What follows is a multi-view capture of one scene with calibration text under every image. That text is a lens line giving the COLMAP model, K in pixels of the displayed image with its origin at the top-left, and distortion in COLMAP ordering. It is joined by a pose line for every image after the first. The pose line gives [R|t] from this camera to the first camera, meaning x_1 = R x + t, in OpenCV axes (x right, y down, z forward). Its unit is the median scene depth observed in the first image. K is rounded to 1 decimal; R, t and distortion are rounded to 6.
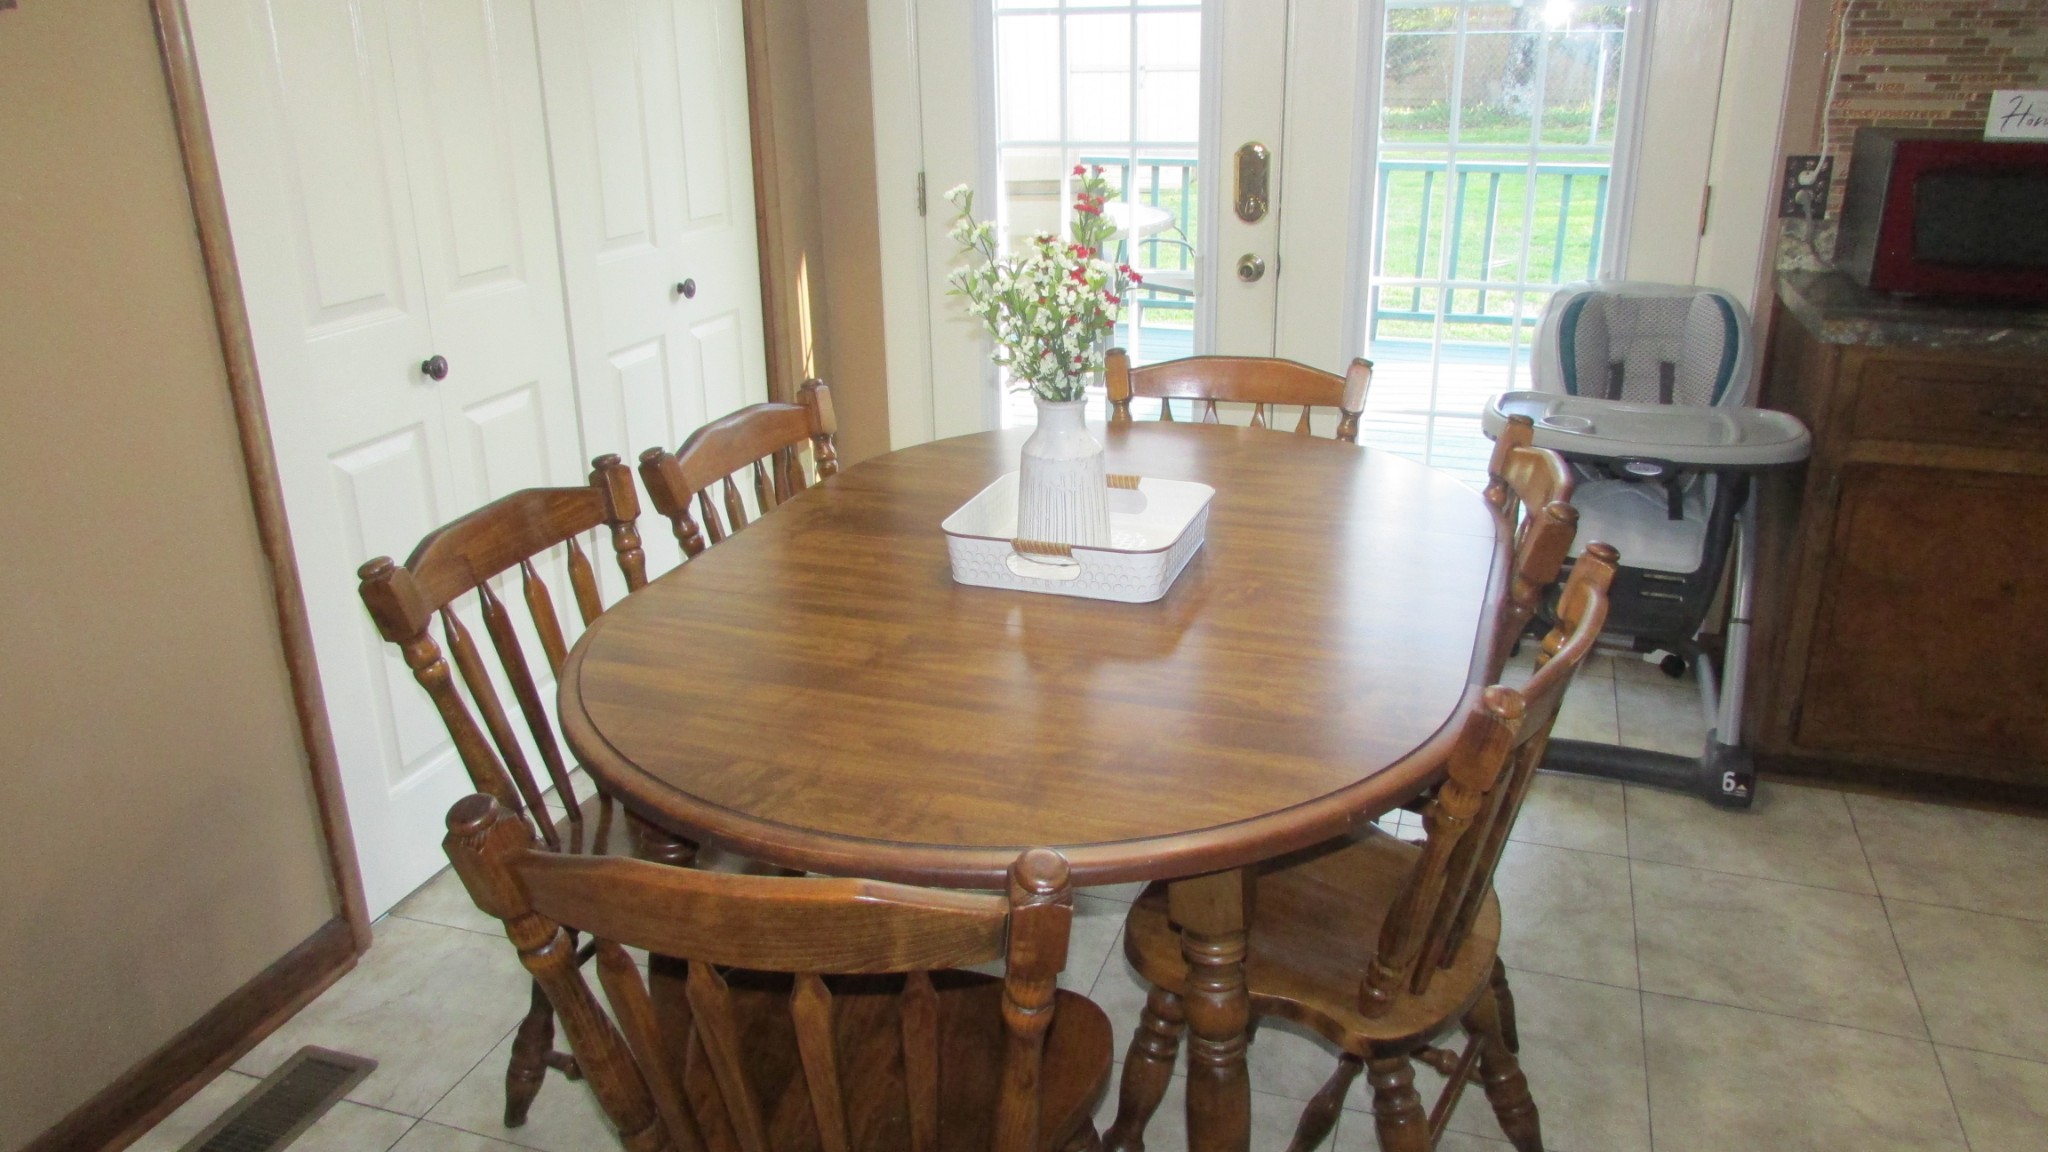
lens RADIAL K [[1499.2, 0, 1024.0], [0, 1499.2, 576.0], [0, 0, 1]] dist [-0.012573, 0.009195]
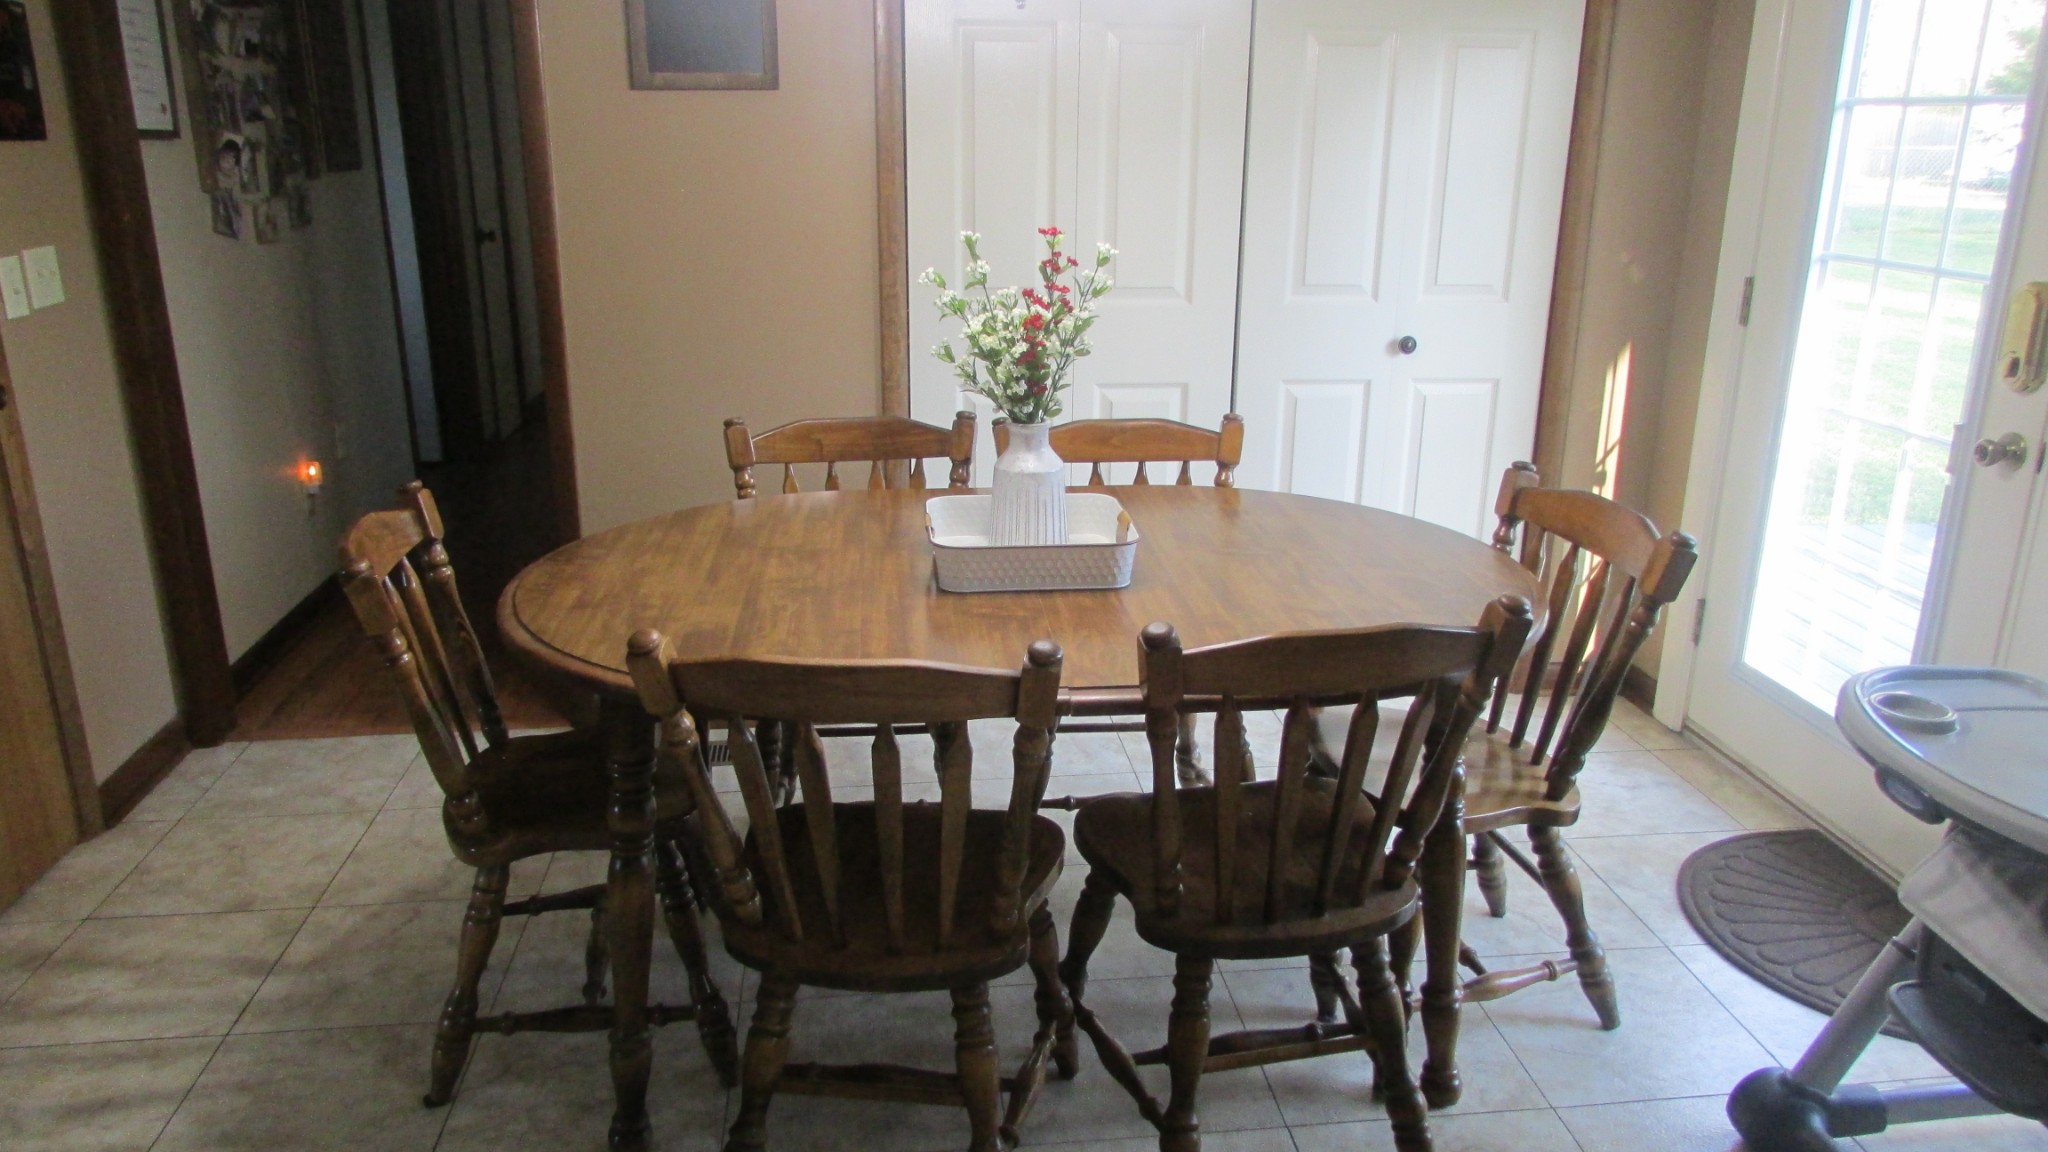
lens RADIAL K [[1499.2, 0, 1024.0], [0, 1499.2, 576.0], [0, 0, 1]] dist [-0.012573, 0.009195]
pose [[0.443662, 0.289928, -0.848001, 0.657638], [-0.326668, 0.933443, 0.148233, -0.111940], [0.834537, 0.211249, 0.508843, 0.269364]]
